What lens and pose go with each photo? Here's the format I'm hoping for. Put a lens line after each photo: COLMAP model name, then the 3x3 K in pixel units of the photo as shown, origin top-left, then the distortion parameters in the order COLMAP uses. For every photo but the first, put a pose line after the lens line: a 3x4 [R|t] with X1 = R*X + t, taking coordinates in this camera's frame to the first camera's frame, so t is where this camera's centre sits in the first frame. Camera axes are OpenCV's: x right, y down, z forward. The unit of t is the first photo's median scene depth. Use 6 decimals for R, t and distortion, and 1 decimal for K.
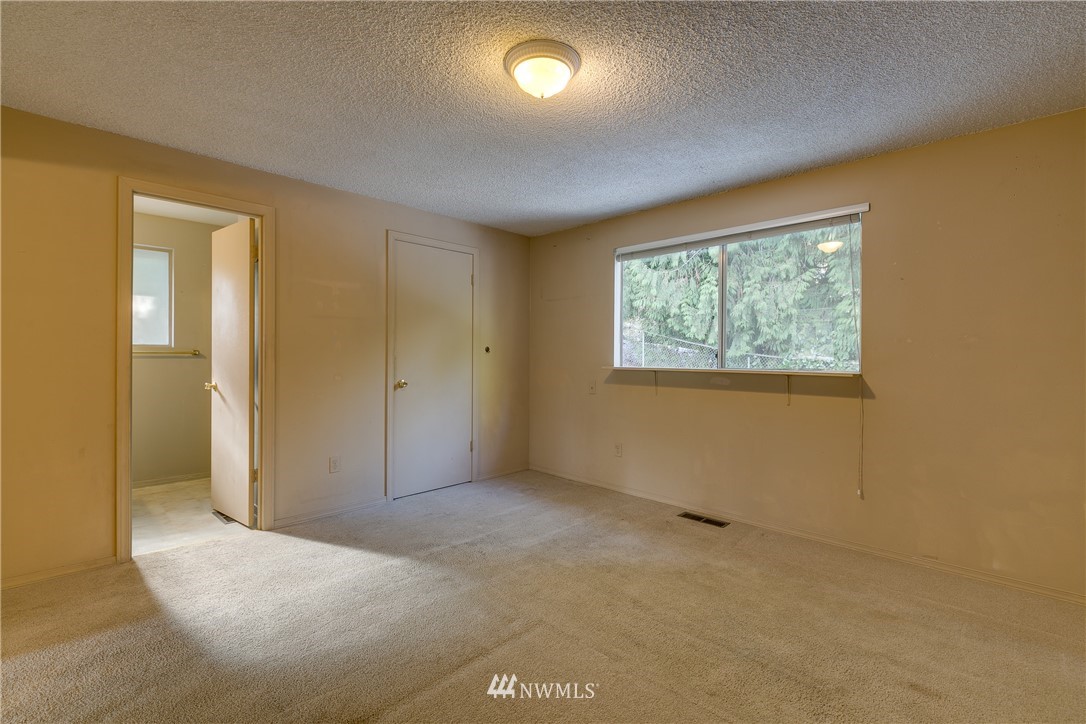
lens RADIAL K [[483.1, 0, 542.4], [0, 483.1, 356.0], [0, 0, 1]] dist [0.023482, -0.017514]
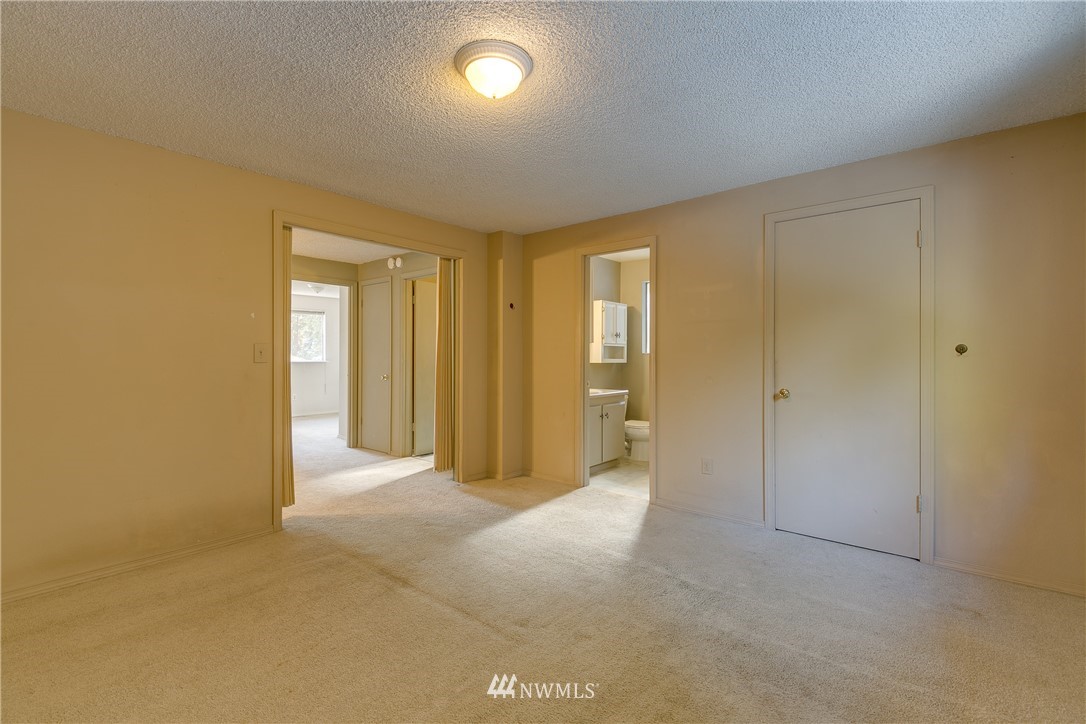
lens RADIAL K [[483.1, 0, 542.4], [0, 483.1, 356.0], [0, 0, 1]] dist [0.023482, -0.017514]
pose [[0.071546, -0.008424, -0.997402, 0.612772], [-0.006978, 0.999936, -0.008946, 0.005210], [0.997413, 0.007600, 0.071482, 0.638867]]
